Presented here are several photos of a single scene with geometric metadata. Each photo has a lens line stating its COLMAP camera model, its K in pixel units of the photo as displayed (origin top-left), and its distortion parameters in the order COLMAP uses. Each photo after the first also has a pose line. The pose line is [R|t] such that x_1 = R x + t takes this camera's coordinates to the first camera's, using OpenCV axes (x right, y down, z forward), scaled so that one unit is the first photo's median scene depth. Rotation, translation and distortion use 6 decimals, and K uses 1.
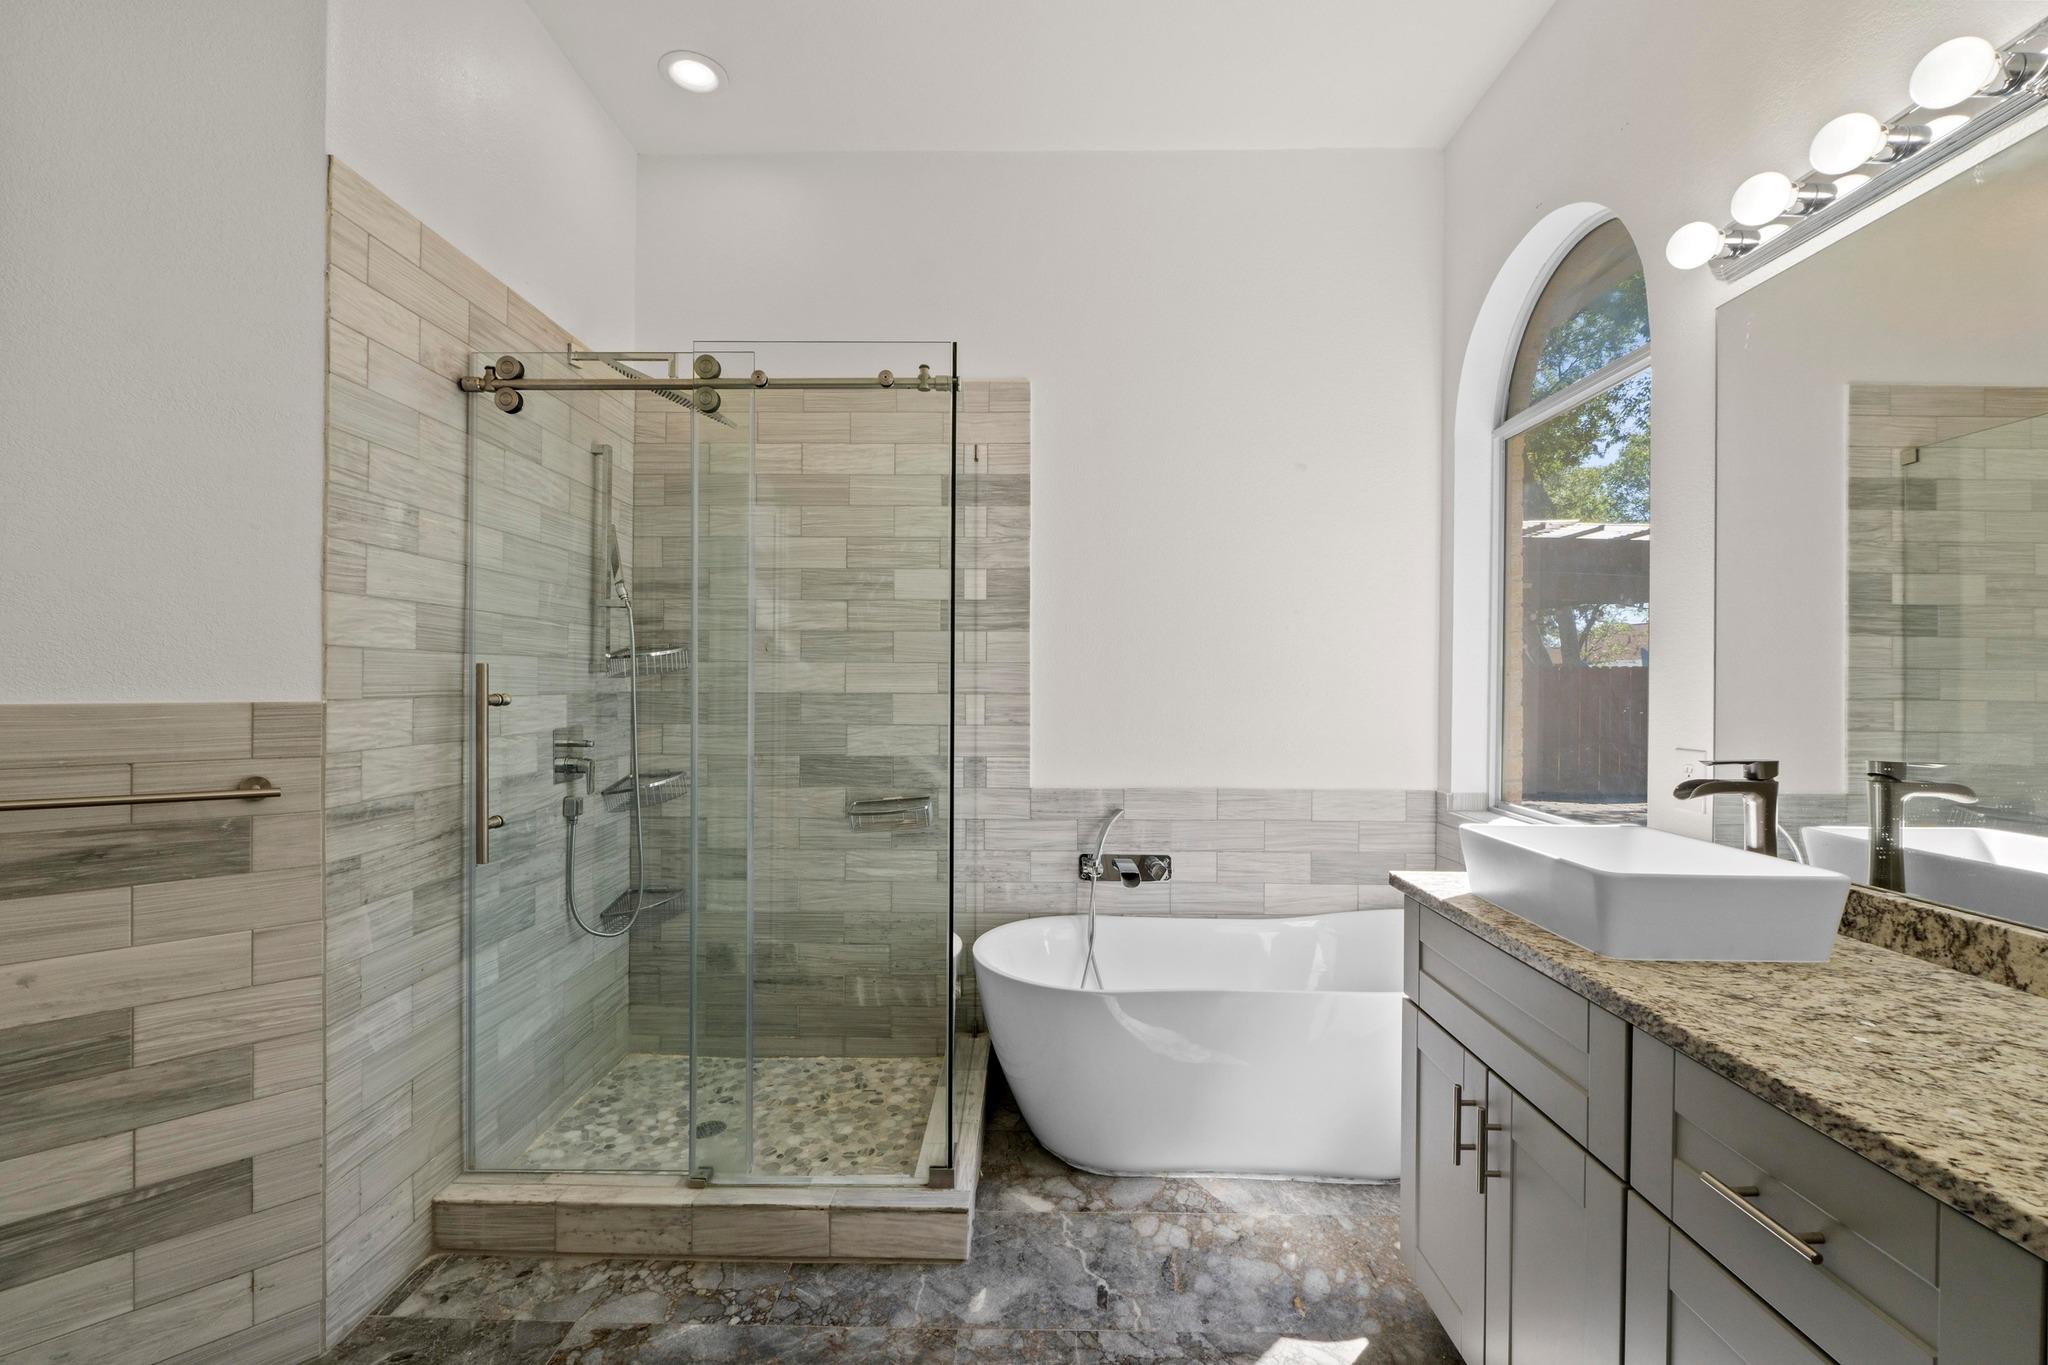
lens RADIAL K [[864.9, 0, 1024.0], [0, 864.9, 682.5], [0, 0, 1]] dist [-0.001950, -0.000294]
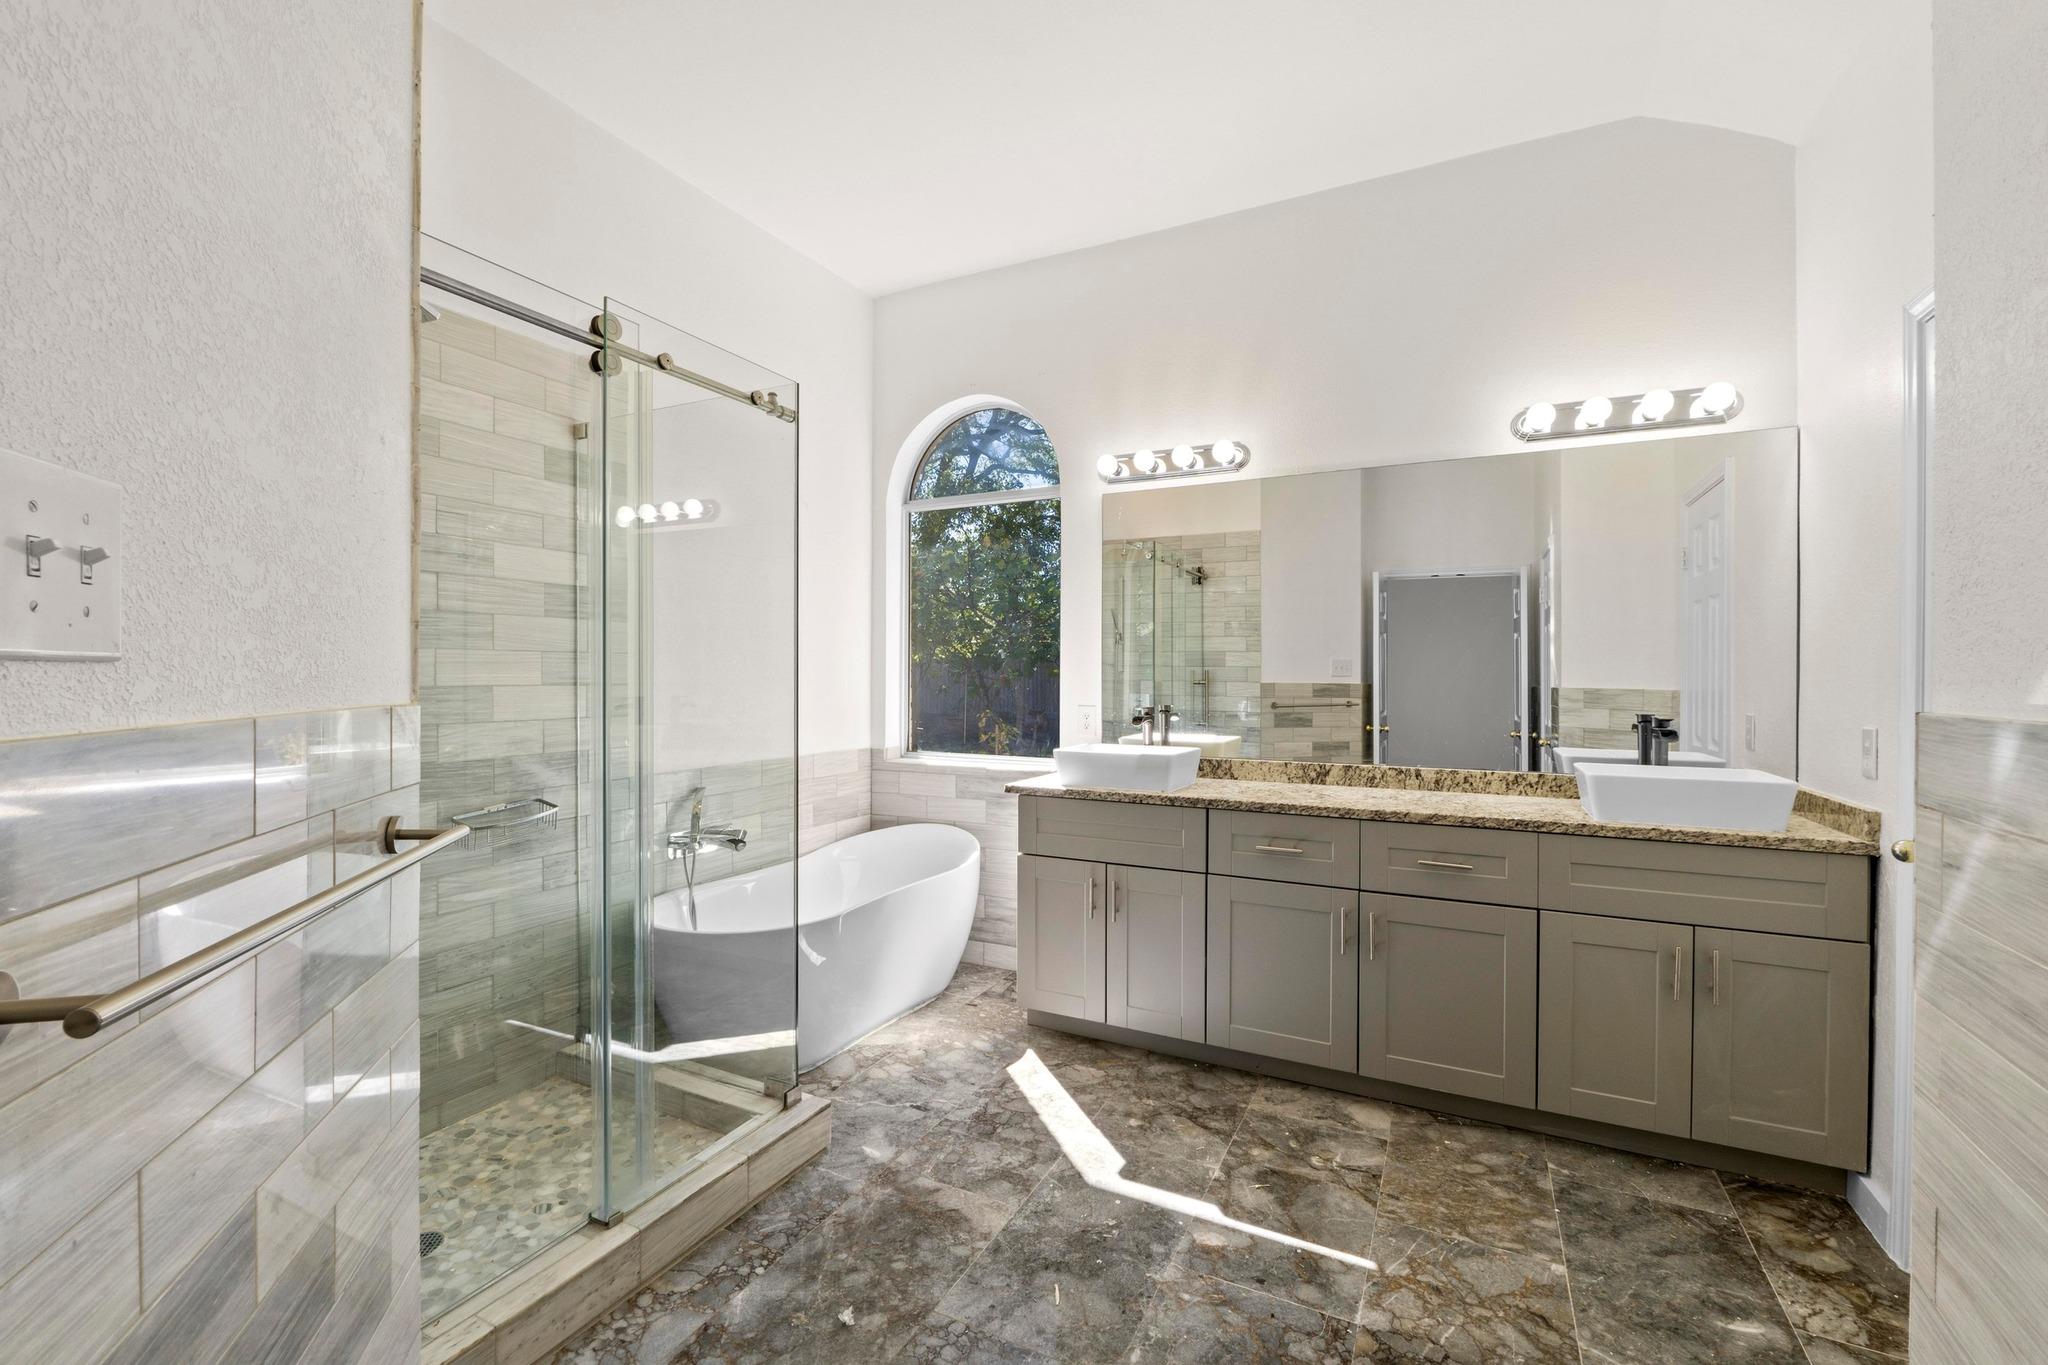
lens RADIAL K [[862.9, 0, 1019.6], [0, 862.9, 675.5], [0, 0, 1]] dist [-0.005895, 0.000407]
pose [[0.441935, -0.004786, 0.897034, -0.917566], [-0.002019, 0.999978, 0.006329, -0.005368], [-0.897045, -0.004608, 0.441915, 0.194080]]
